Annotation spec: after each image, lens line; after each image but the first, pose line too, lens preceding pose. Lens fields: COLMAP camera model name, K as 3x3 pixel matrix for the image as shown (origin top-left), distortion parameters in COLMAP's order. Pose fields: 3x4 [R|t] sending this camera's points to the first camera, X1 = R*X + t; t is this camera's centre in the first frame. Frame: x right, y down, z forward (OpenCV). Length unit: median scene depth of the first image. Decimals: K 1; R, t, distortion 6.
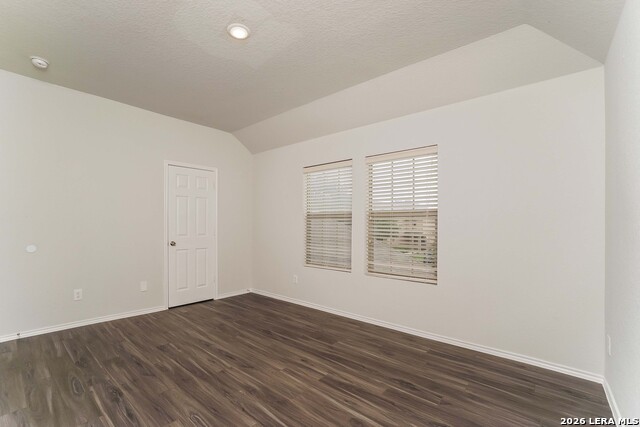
lens RADIAL K [[284.6, 0, 317.7], [0, 284.6, 227.5], [0, 0, 1]] dist [0.000717, -0.000085]
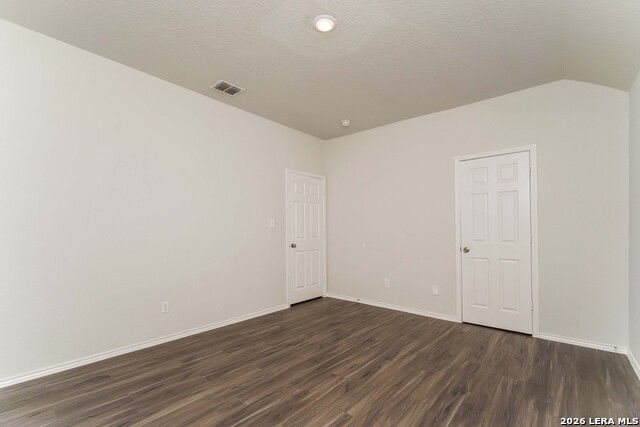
lens RADIAL K [[284.6, 0, 317.7], [0, 284.6, 227.5], [0, 0, 1]] dist [0.000717, -0.000085]
pose [[0.007495, -0.017643, -0.999816, 0.581299], [0.000620, 0.999844, -0.017639, -0.007120], [0.999972, -0.000488, 0.007504, 0.776031]]
